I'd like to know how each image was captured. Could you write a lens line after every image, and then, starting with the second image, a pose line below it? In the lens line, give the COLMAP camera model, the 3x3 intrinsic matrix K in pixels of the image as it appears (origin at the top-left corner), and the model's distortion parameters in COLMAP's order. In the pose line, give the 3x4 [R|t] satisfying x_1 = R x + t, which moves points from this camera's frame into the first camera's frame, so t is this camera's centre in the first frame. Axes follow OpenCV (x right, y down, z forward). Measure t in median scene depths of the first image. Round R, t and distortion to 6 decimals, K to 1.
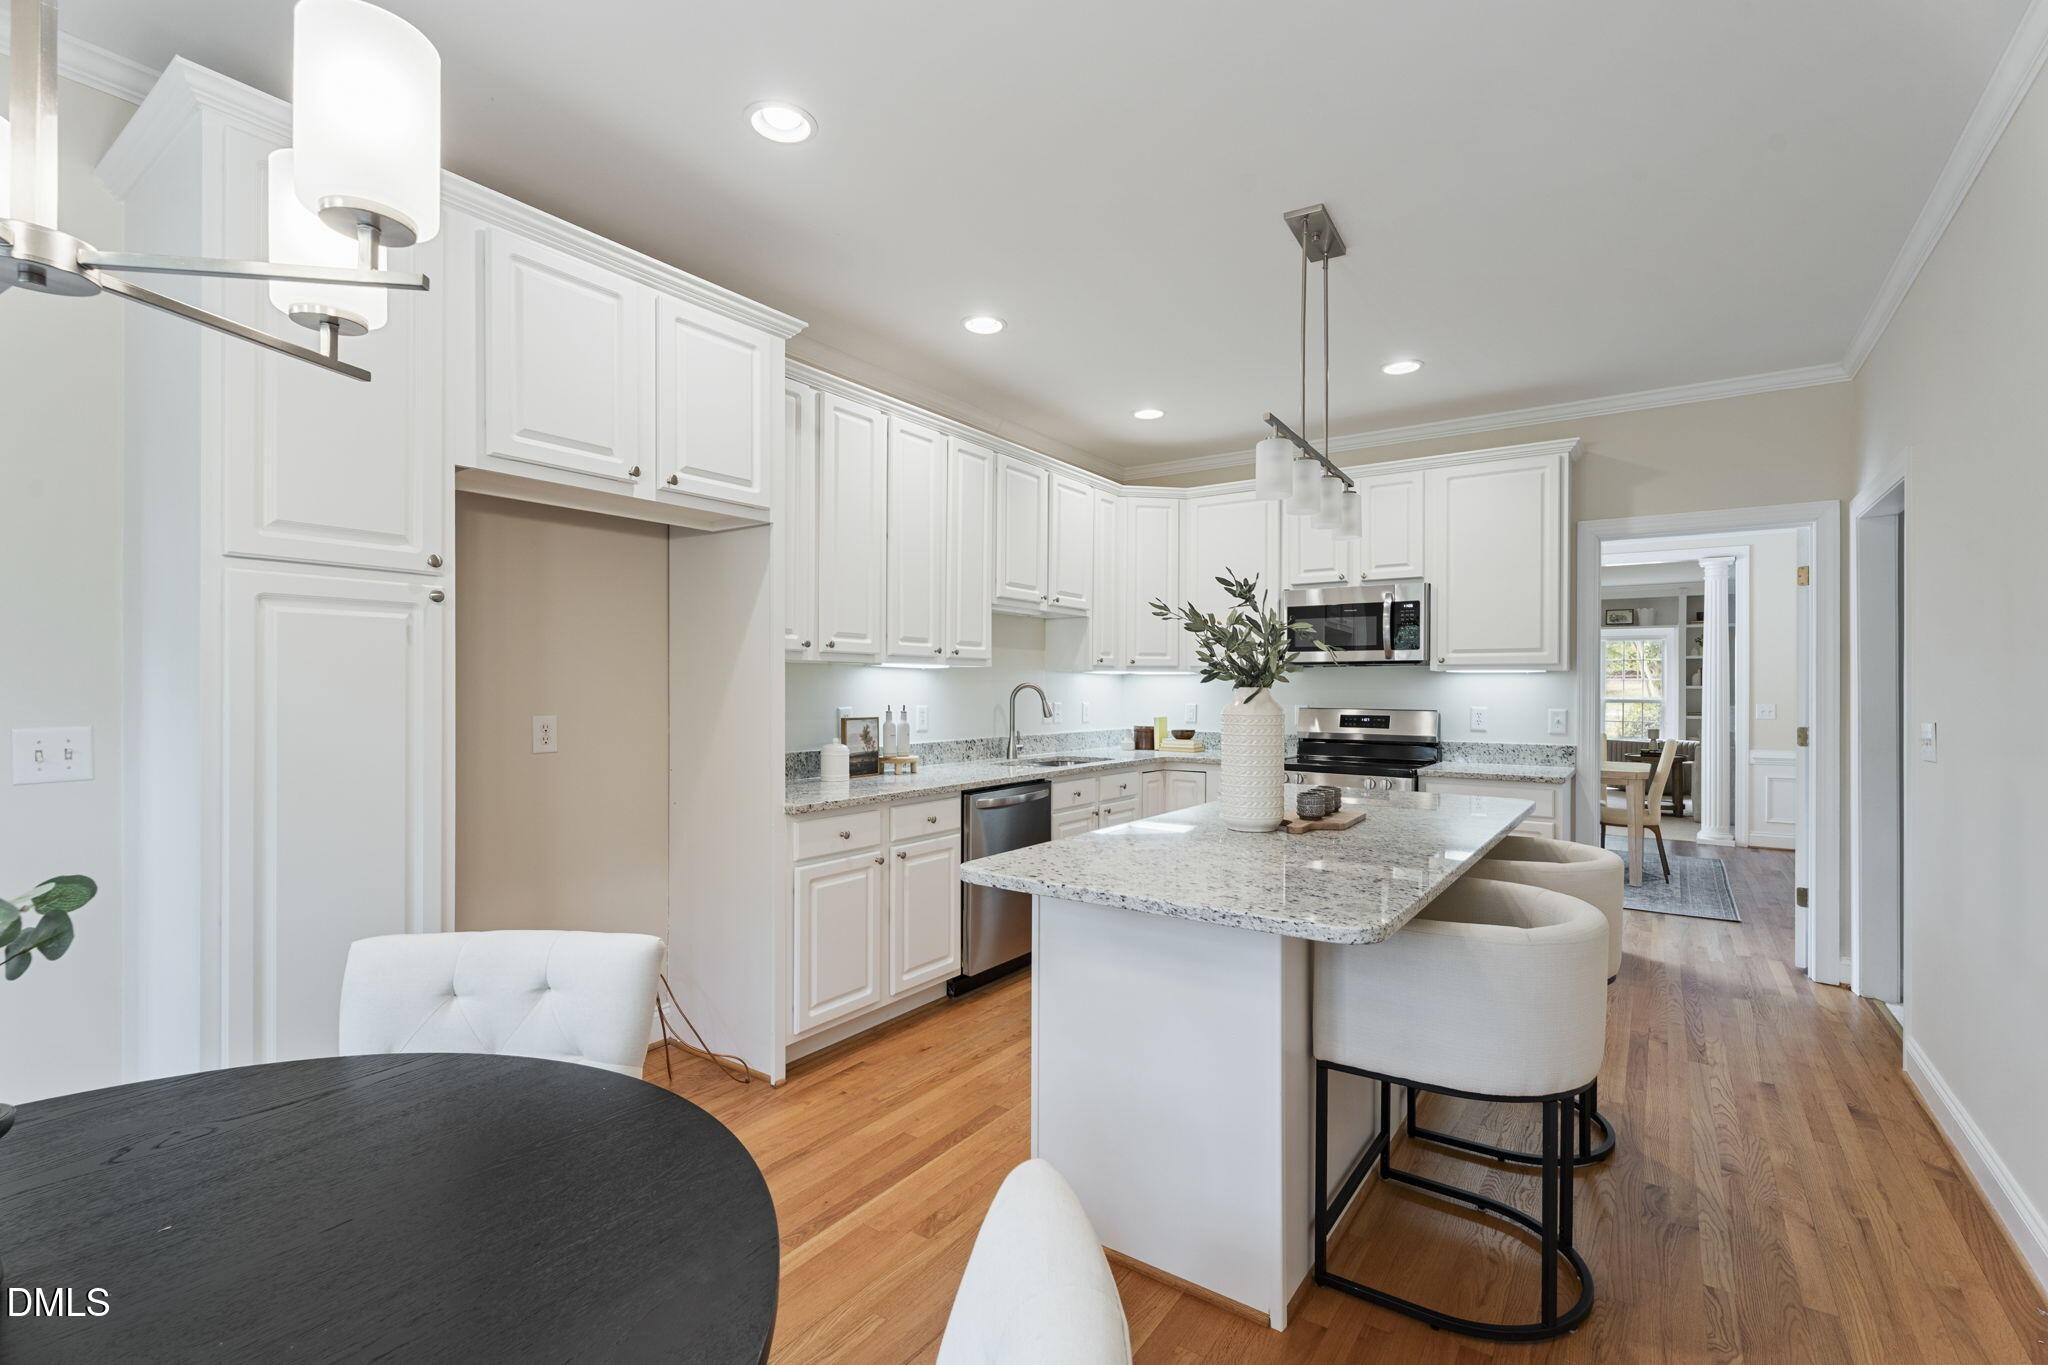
lens RADIAL K [[916.0, 0, 1030.7], [0, 916.0, 686.5], [0, 0, 1]] dist [0.005629, -0.004152]
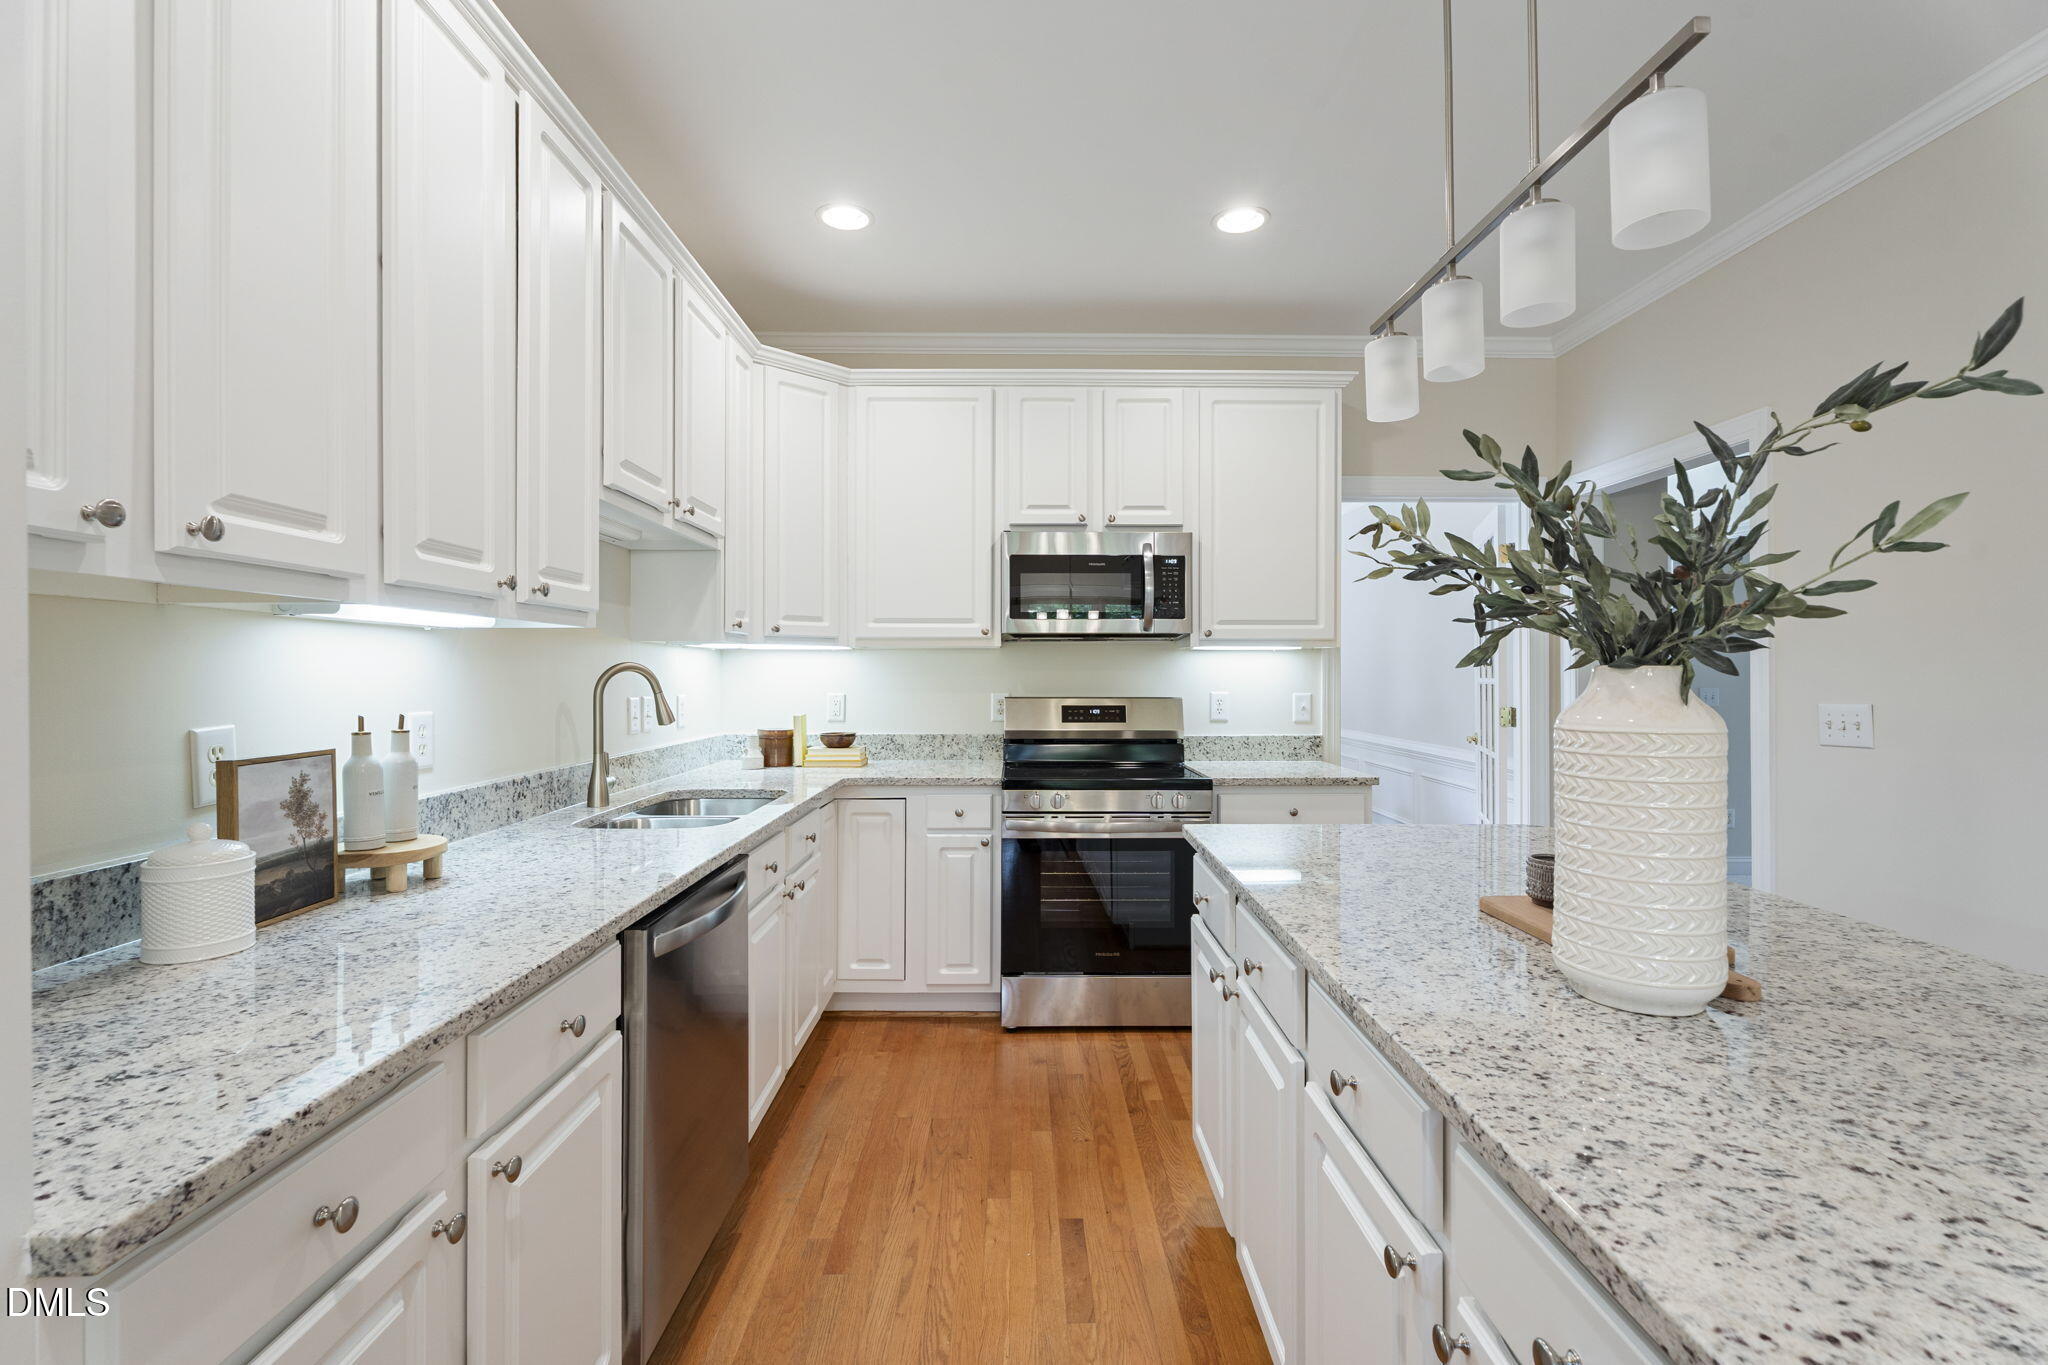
lens RADIAL K [[916.0, 0, 1020.4], [0, 916.0, 672.2], [0, 0, 1]] dist [0.005629, -0.004152]
pose [[0.815020, -0.004821, 0.579413, -0.134428], [0.003640, 0.999988, 0.003201, 0.001314], [-0.579422, -0.000500, 0.815028, 0.456354]]
